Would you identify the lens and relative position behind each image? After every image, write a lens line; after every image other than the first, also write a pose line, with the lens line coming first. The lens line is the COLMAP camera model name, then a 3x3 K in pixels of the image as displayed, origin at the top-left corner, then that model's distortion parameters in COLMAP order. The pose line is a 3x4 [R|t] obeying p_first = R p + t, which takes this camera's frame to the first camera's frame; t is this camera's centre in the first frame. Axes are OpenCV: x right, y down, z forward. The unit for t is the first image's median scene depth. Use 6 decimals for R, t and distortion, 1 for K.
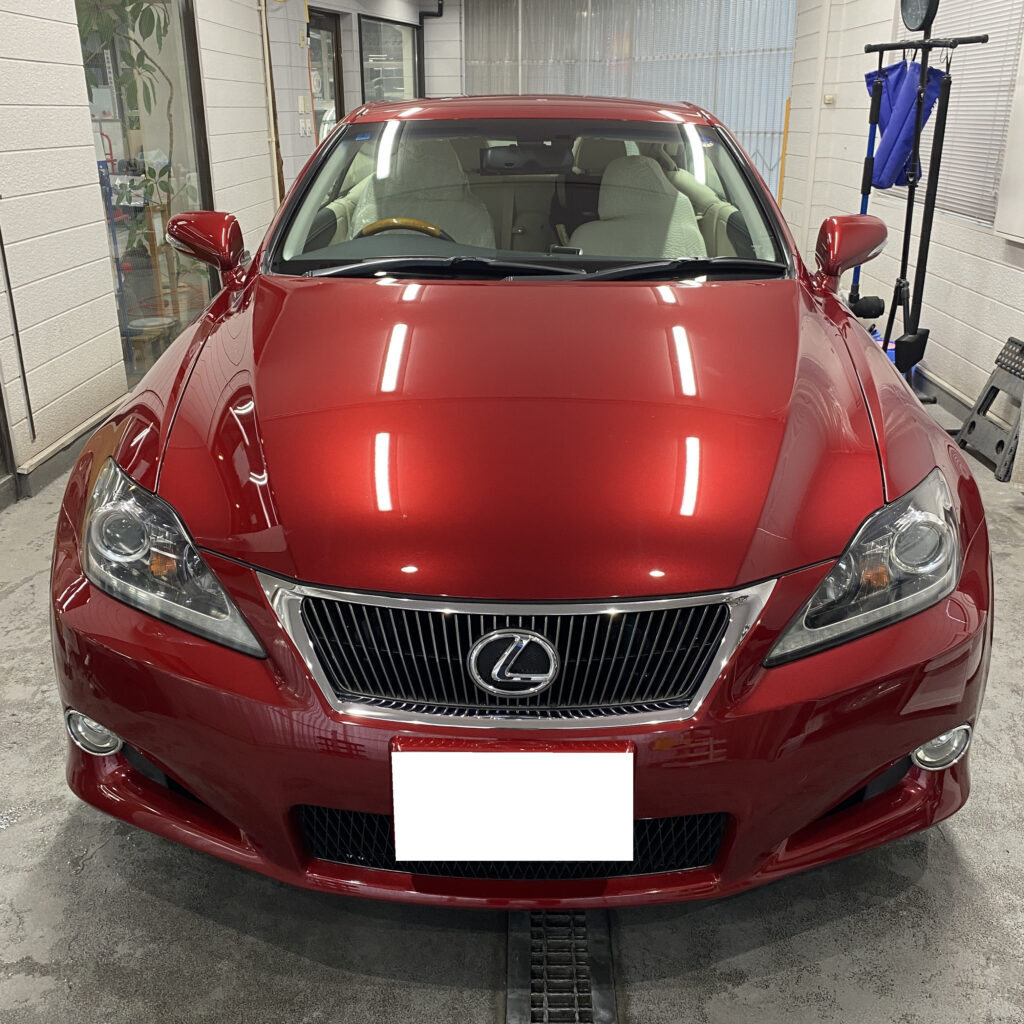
lens RADIAL K [[1034.6, 0, 510.3], [0, 1034.6, 508.4], [0, 0, 1]] dist [0.013969, -0.012172]
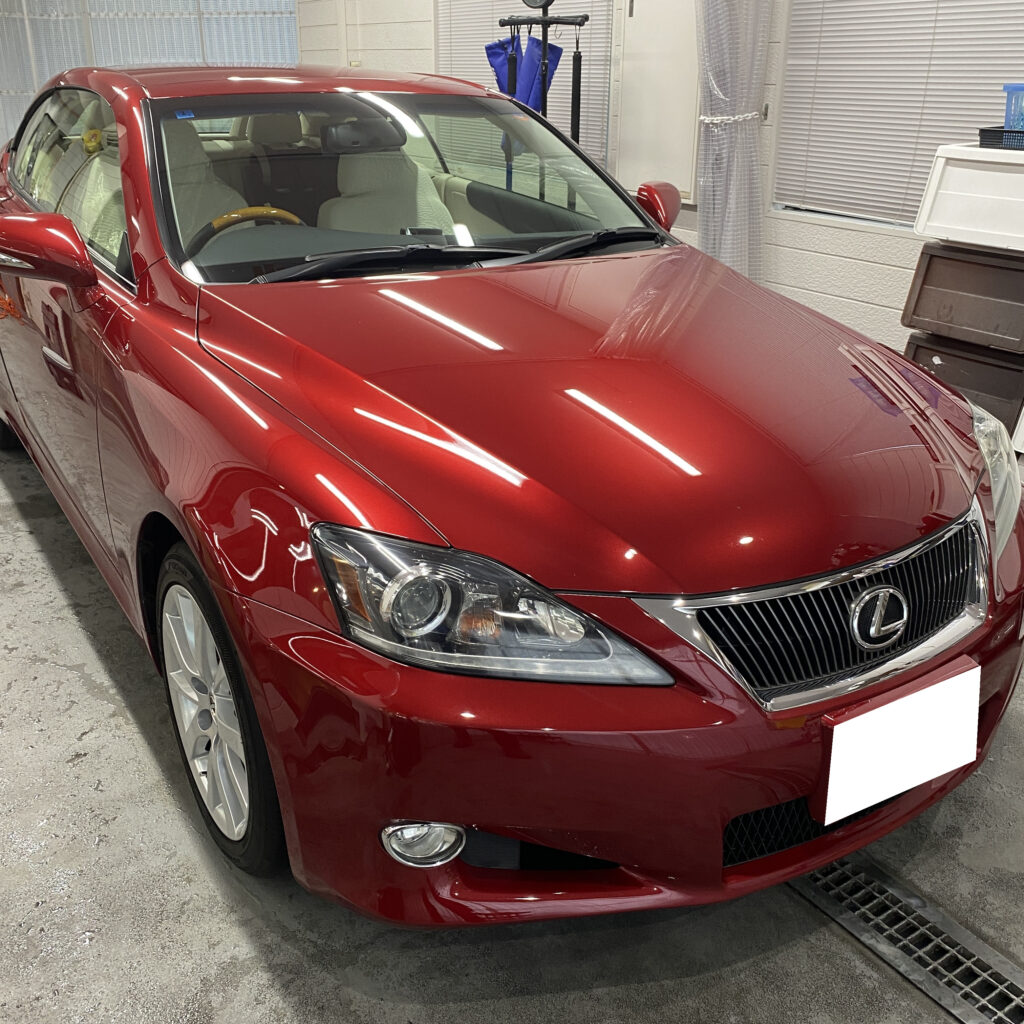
lens RADIAL K [[1034.6, 0, 510.3], [0, 1034.6, 508.4], [0, 0, 1]] dist [0.013969, -0.012172]
pose [[0.834288, -0.204016, 0.512192, -0.706204], [0.186797, 0.978666, 0.085556, -0.104991], [-0.518720, 0.024298, 0.854599, 0.229141]]
